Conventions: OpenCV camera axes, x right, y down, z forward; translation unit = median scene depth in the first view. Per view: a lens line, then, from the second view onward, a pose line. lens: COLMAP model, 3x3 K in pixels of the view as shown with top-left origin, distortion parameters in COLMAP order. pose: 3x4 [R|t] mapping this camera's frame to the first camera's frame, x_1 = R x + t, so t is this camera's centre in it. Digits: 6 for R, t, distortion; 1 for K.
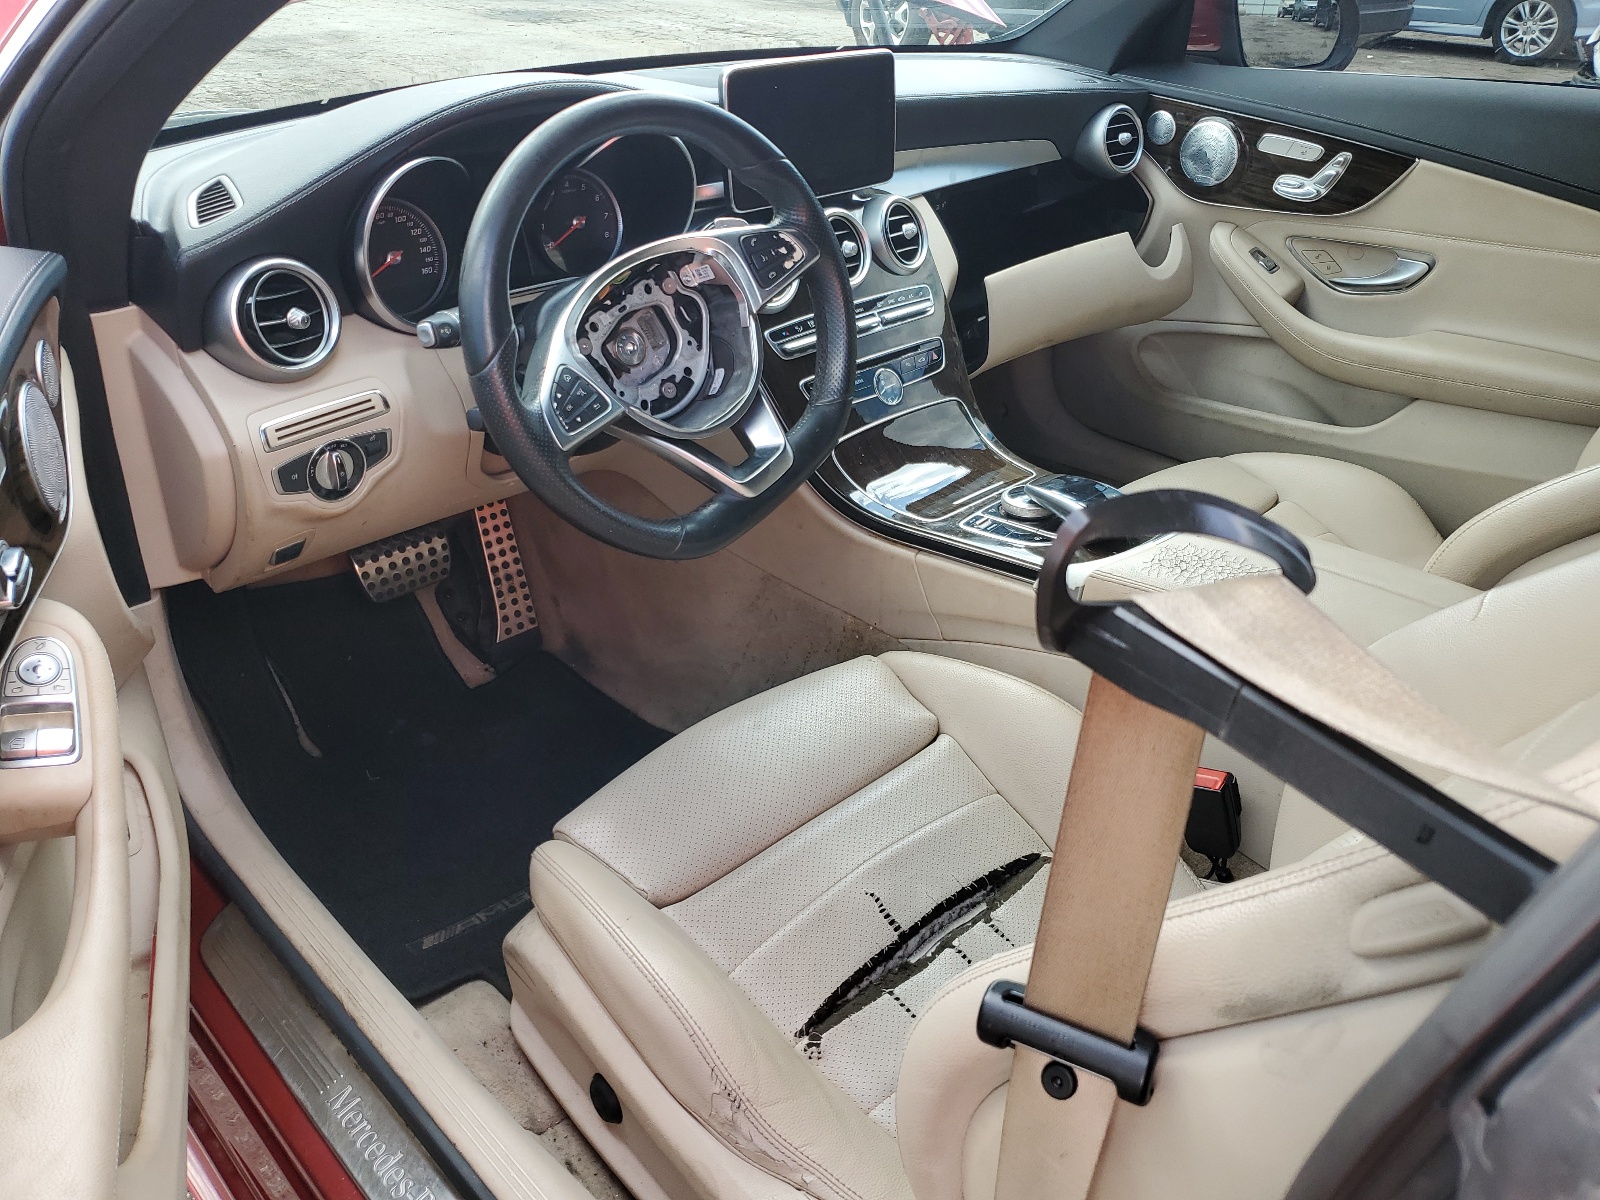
lens RADIAL K [[1263.9, 0, 800.0], [0, 1263.9, 600.0], [0, 0, 1]] dist [0.016180, -0.001936]
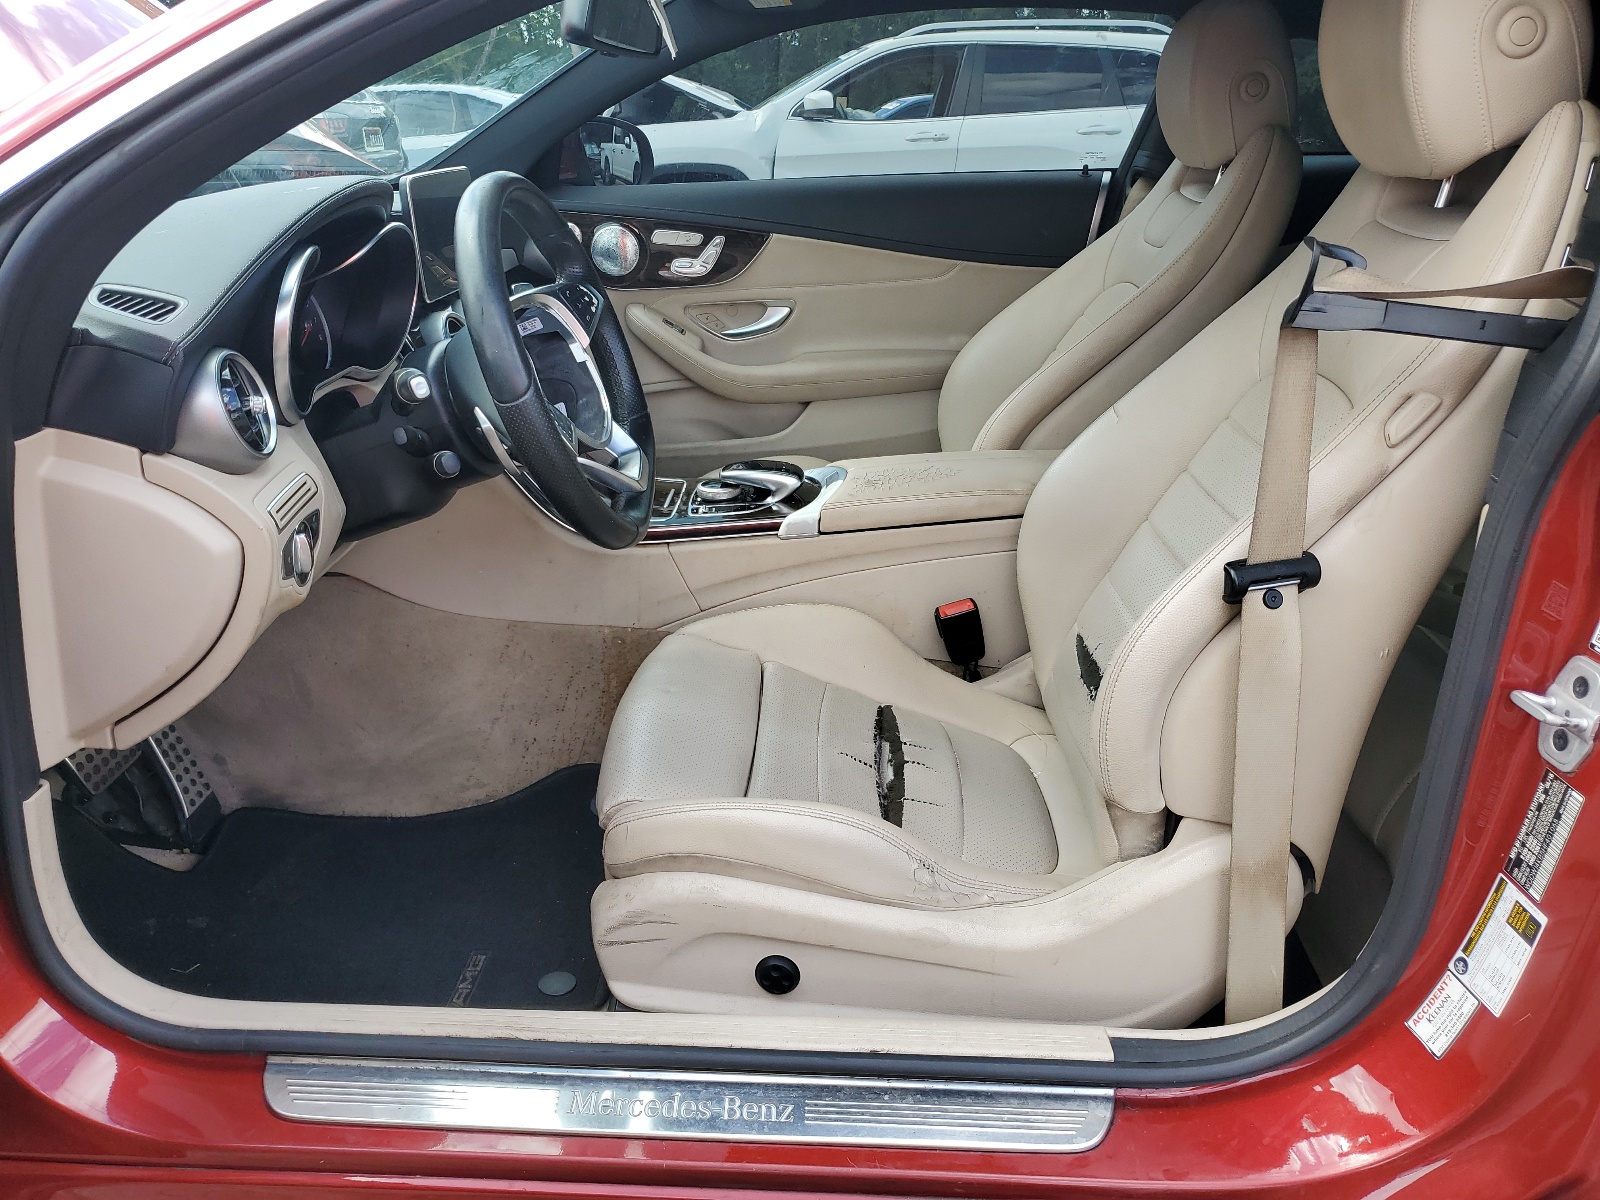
lens RADIAL K [[1263.9, 0, 800.0], [0, 1263.9, 600.0], [0, 0, 1]] dist [0.016180, -0.001936]
pose [[0.721638, -0.265933, 0.639155, -0.460793], [0.352831, 0.935643, -0.009071, 0.050857], [-0.595608, 0.232060, 0.769025, 0.003282]]
